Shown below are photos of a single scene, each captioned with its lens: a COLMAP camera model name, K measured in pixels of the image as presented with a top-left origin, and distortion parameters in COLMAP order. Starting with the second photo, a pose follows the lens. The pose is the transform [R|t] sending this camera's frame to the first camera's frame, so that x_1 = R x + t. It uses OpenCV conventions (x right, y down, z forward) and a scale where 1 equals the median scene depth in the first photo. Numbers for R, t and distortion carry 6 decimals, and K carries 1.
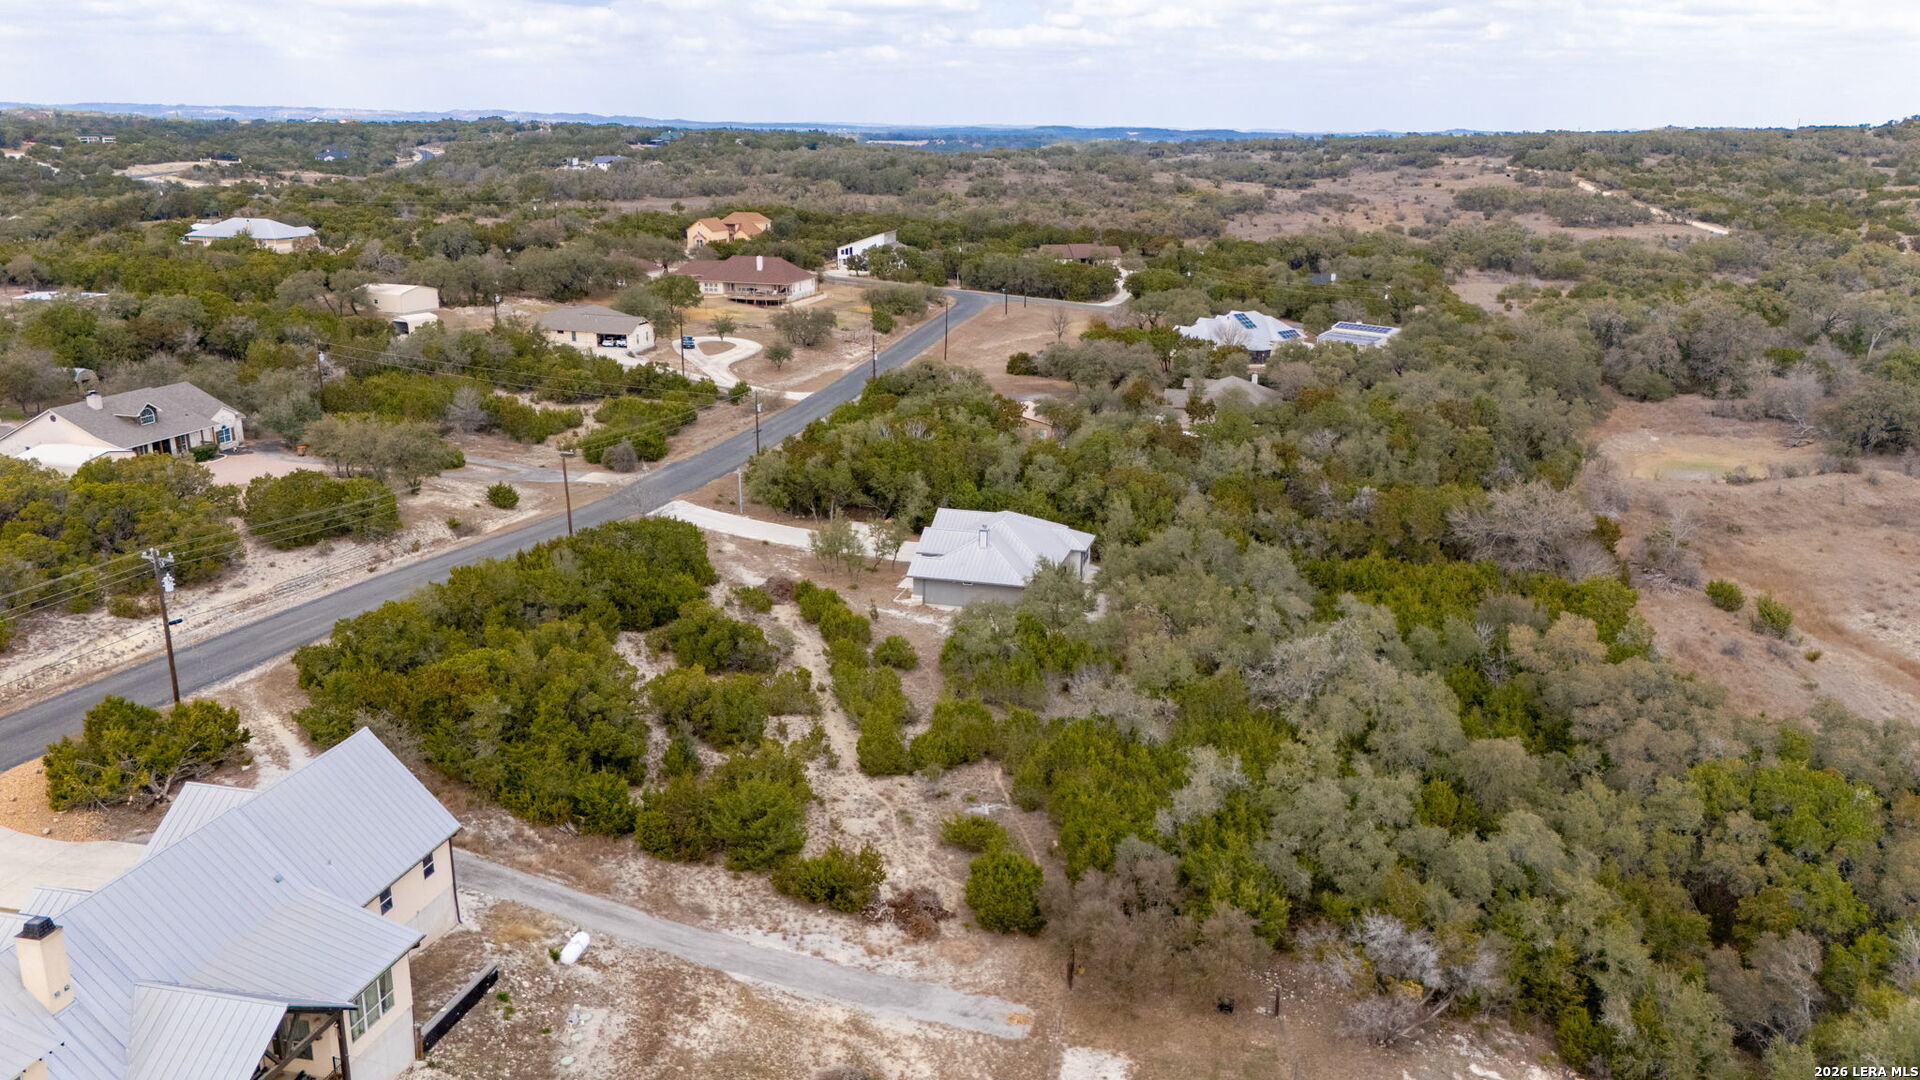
lens RADIAL K [[1399.3, 0, 959.6], [0, 1399.3, 537.4], [0, 0, 1]] dist [0.080628, -0.079712]
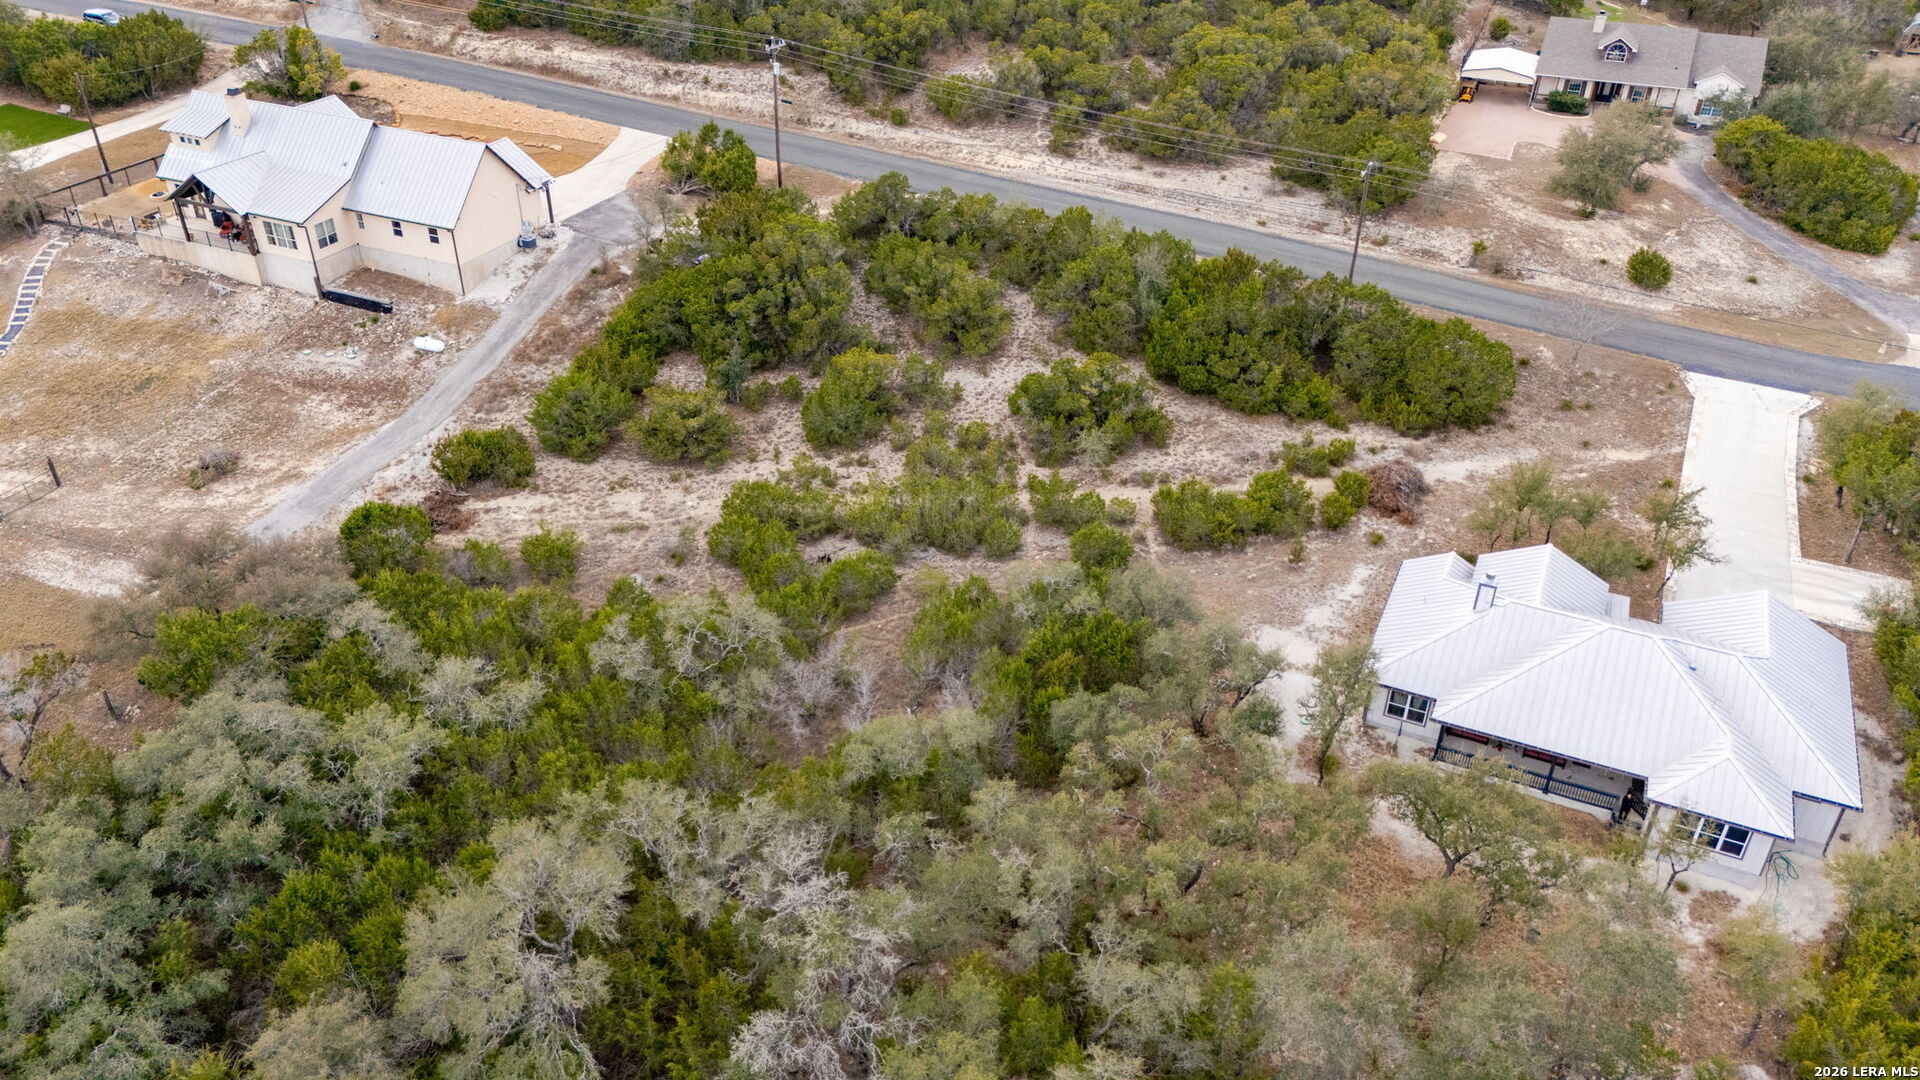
lens RADIAL K [[1399.3, 0, 964.6], [0, 1399.3, 549.5], [0, 0, 1]] dist [0.080628, -0.079712]
pose [[-0.167657, 0.518527, -0.838463, 0.459685], [-0.288411, 0.787494, 0.544677, -0.232024], [0.942714, 0.333141, 0.017520, 0.779675]]
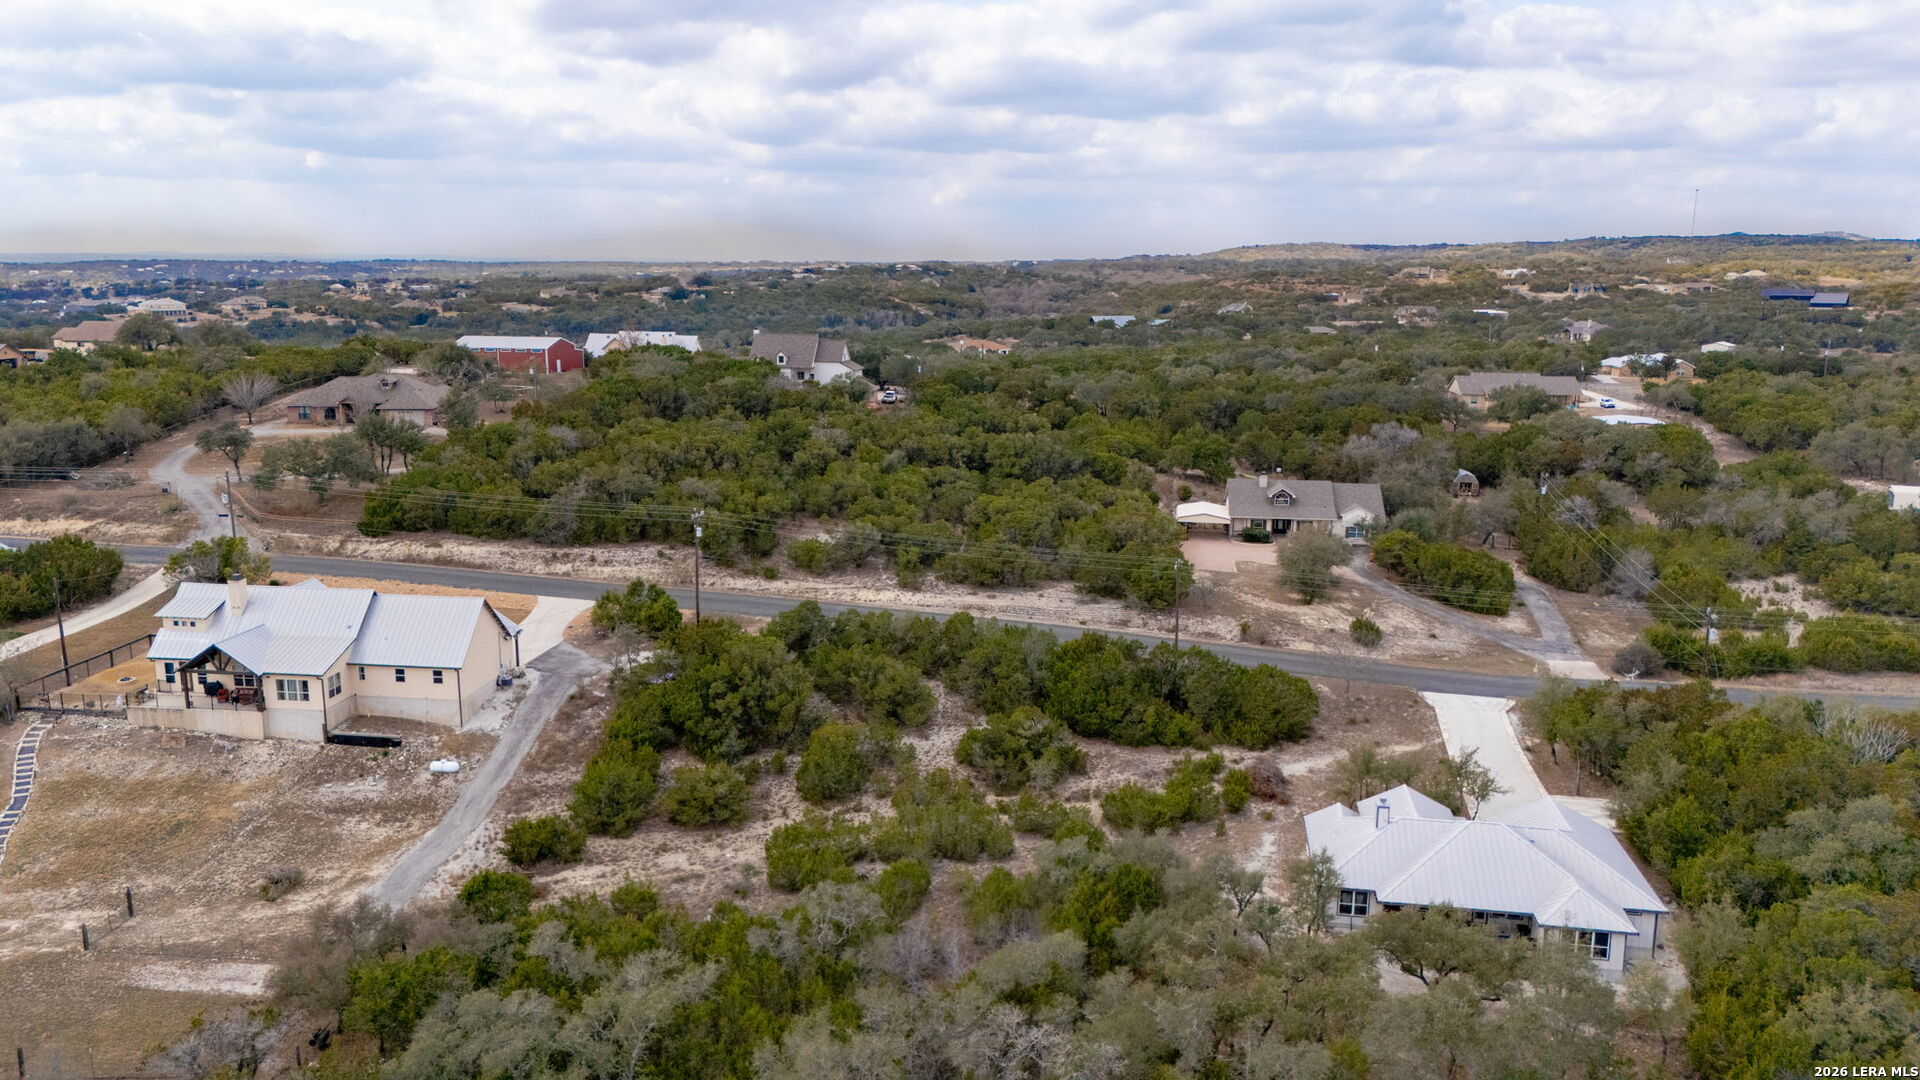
lens RADIAL K [[1399.3, 0, 964.9], [0, 1399.3, 552.3], [0, 0, 1]] dist [0.080628, -0.079712]
pose [[0.102531, 0.194591, -0.975511, 0.645018], [-0.278464, 0.947084, 0.159653, -0.175366], [0.954958, 0.255276, 0.151292, 0.635713]]
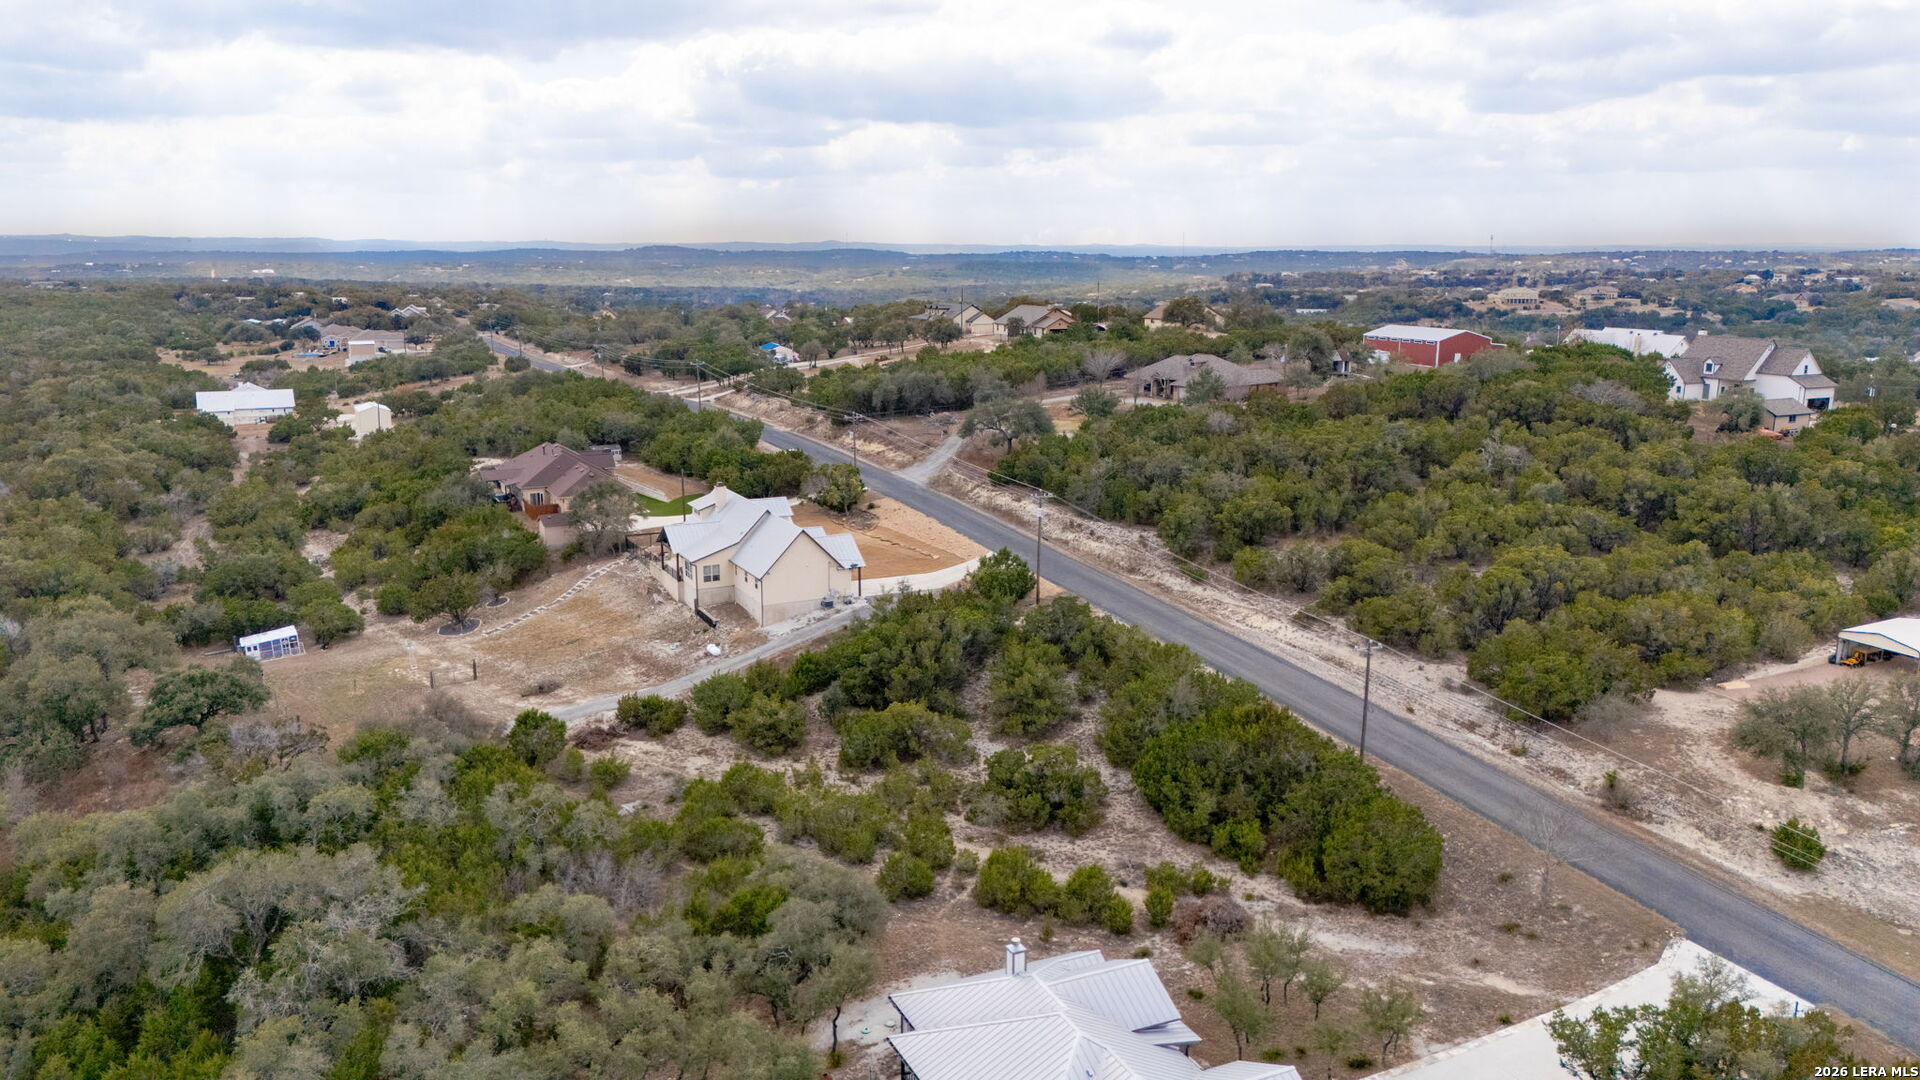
lens RADIAL K [[1399.3, 0, 964.3], [0, 1399.3, 541.1], [0, 0, 1]] dist [0.080628, -0.079712]
pose [[-0.758539, 0.122487, -0.640012, 0.355786], [-0.191993, 0.896565, 0.399136, -0.354323], [0.622701, 0.425638, -0.656563, 1.240177]]
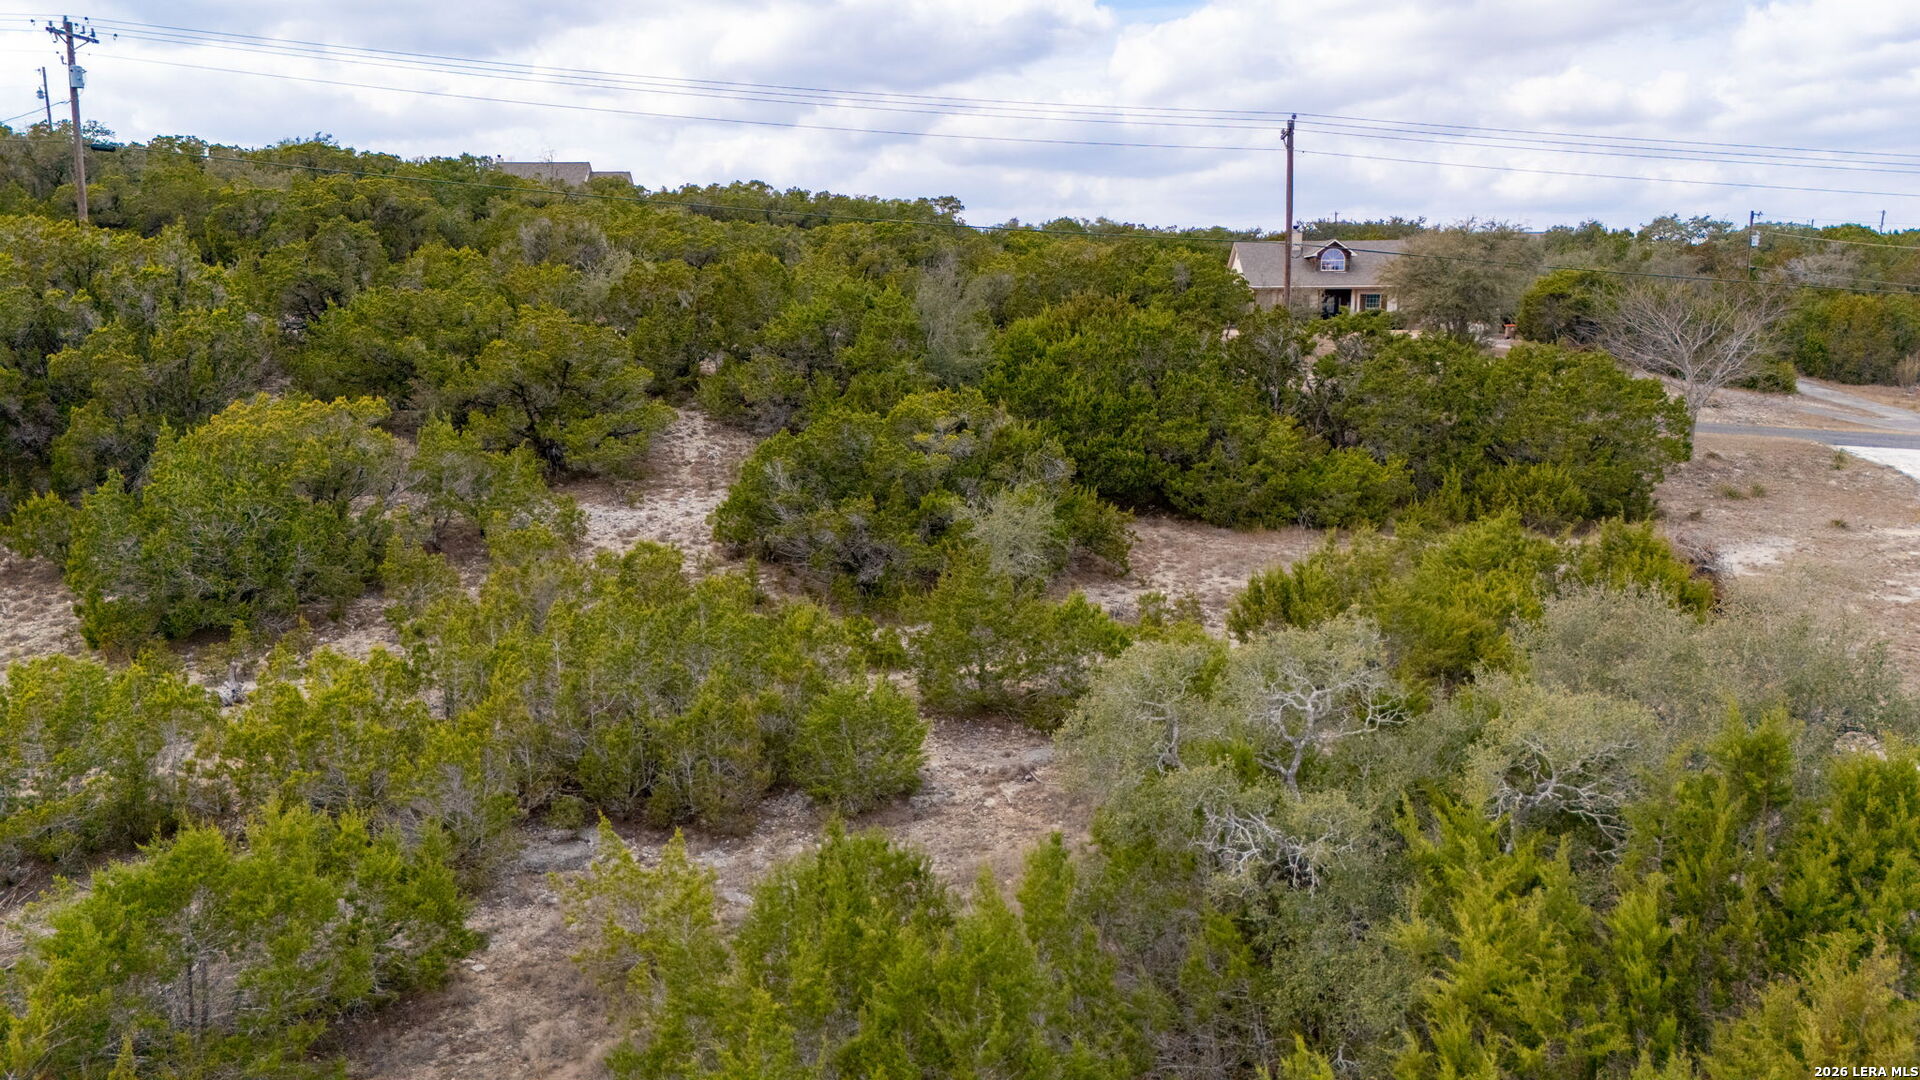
lens RADIAL K [[1399.3, 0, 960.9], [0, 1399.3, 546.0], [0, 0, 1]] dist [0.080628, -0.079712]
pose [[0.202672, 0.149350, -0.967791, 0.112468], [-0.270023, 0.958509, 0.091370, 0.041698], [0.941282, 0.242808, 0.234590, 0.770788]]
